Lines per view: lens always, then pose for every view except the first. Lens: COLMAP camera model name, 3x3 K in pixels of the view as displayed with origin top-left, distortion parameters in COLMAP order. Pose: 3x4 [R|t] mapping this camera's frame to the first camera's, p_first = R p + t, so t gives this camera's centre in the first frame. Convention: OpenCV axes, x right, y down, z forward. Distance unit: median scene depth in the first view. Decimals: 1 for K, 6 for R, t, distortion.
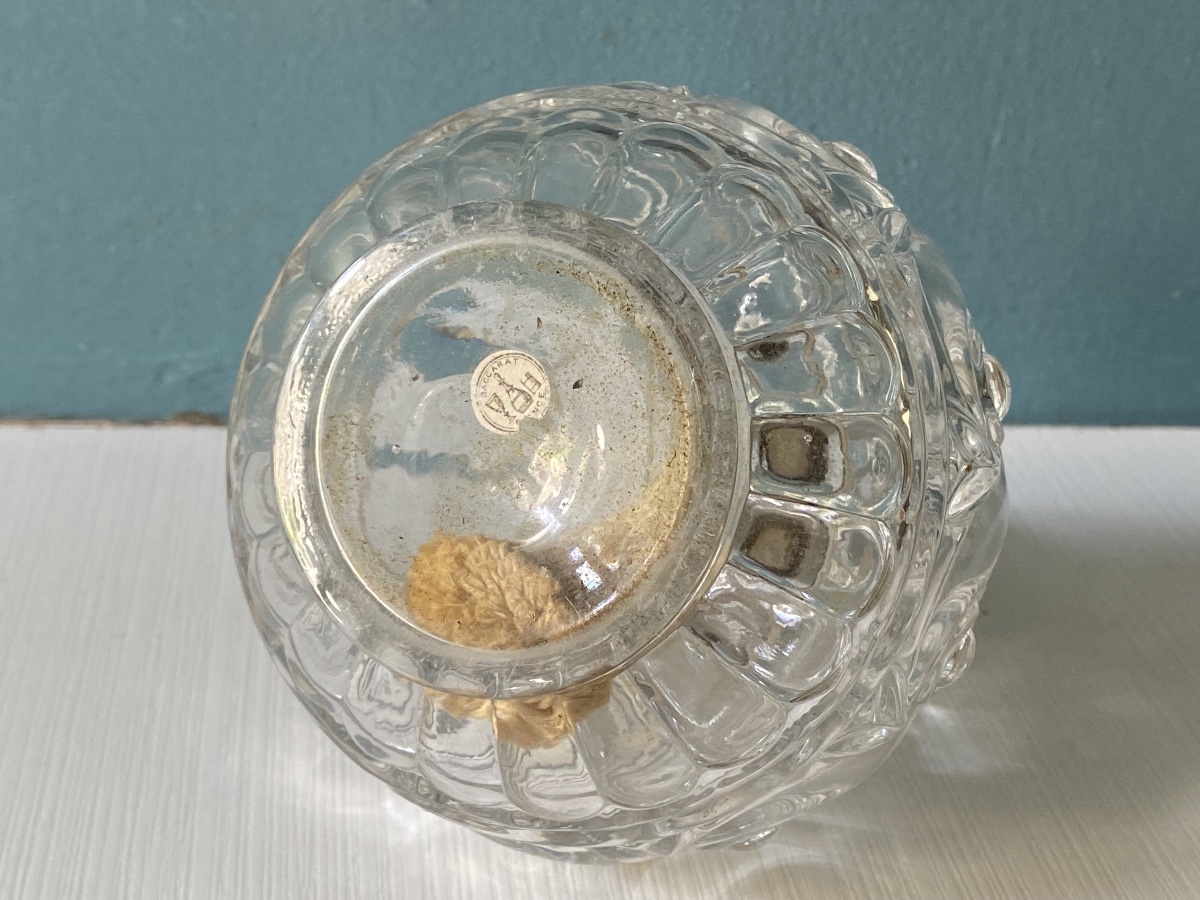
lens RADIAL K [[1730.4, 0, 600.0], [0, 1730.4, 450.0], [0, 0, 1]] dist [0.160719, -0.588826]
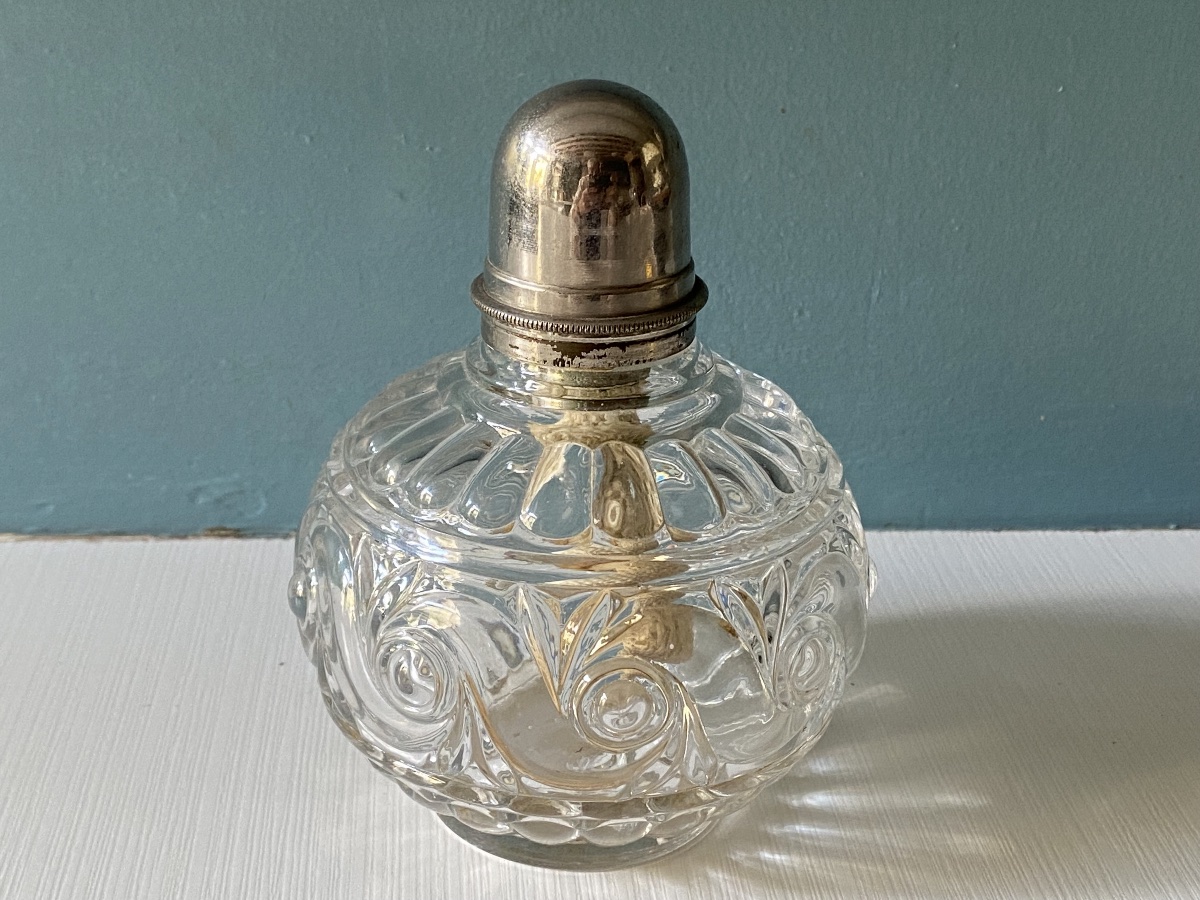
lens RADIAL K [[1730.4, 0, 600.0], [0, 1730.4, 450.0], [0, 0, 1]] dist [0.160719, -0.588826]
pose [[0.998119, -0.015476, -0.059314, 0.117372], [0.011628, 0.997838, -0.064687, 0.006680], [0.060187, 0.063875, 0.996141, -0.225142]]
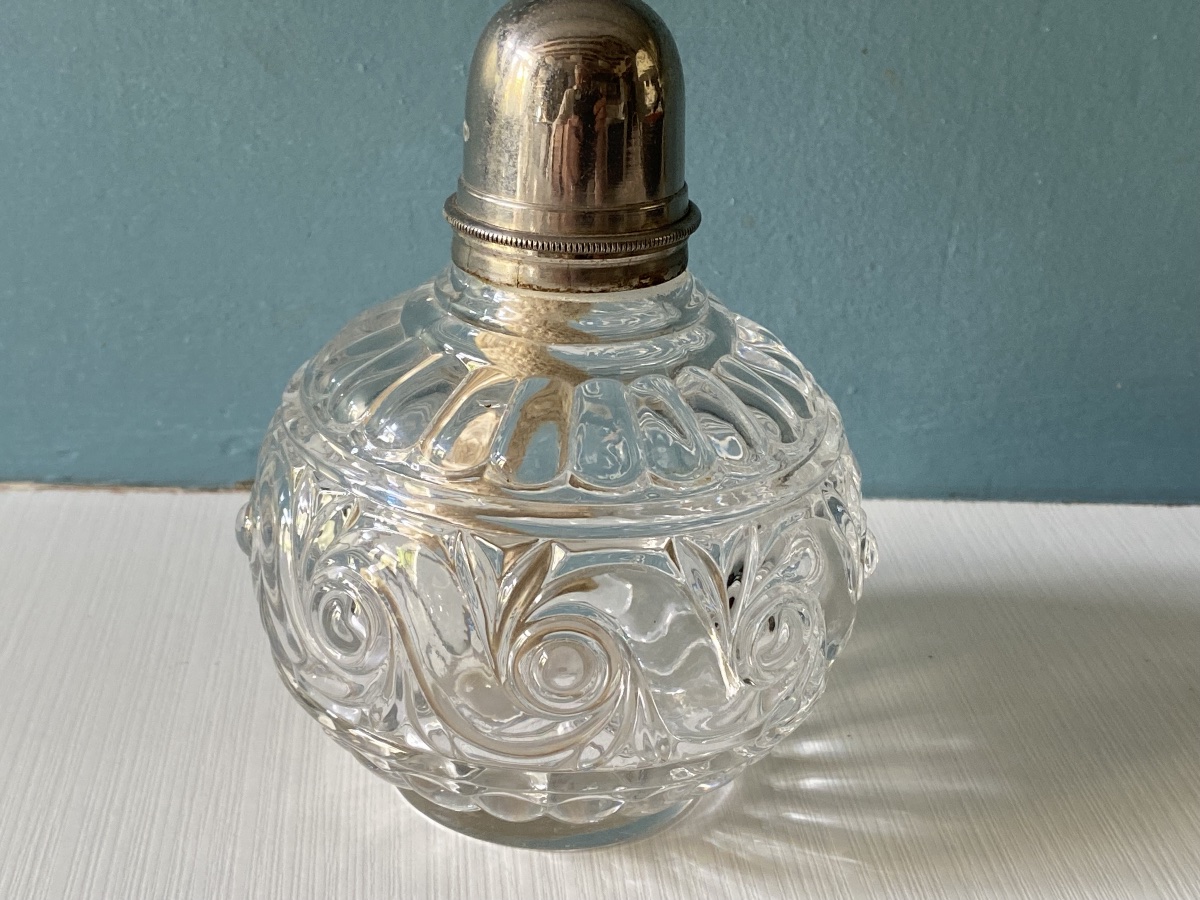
lens RADIAL K [[1730.4, 0, 600.0], [0, 1730.4, 450.0], [0, 0, 1]] dist [0.160719, -0.588826]
pose [[0.999123, 0.007534, -0.041185, 0.048726], [-0.009997, 0.998152, -0.059931, 0.027702], [0.040658, 0.060291, 0.997353, -0.157876]]
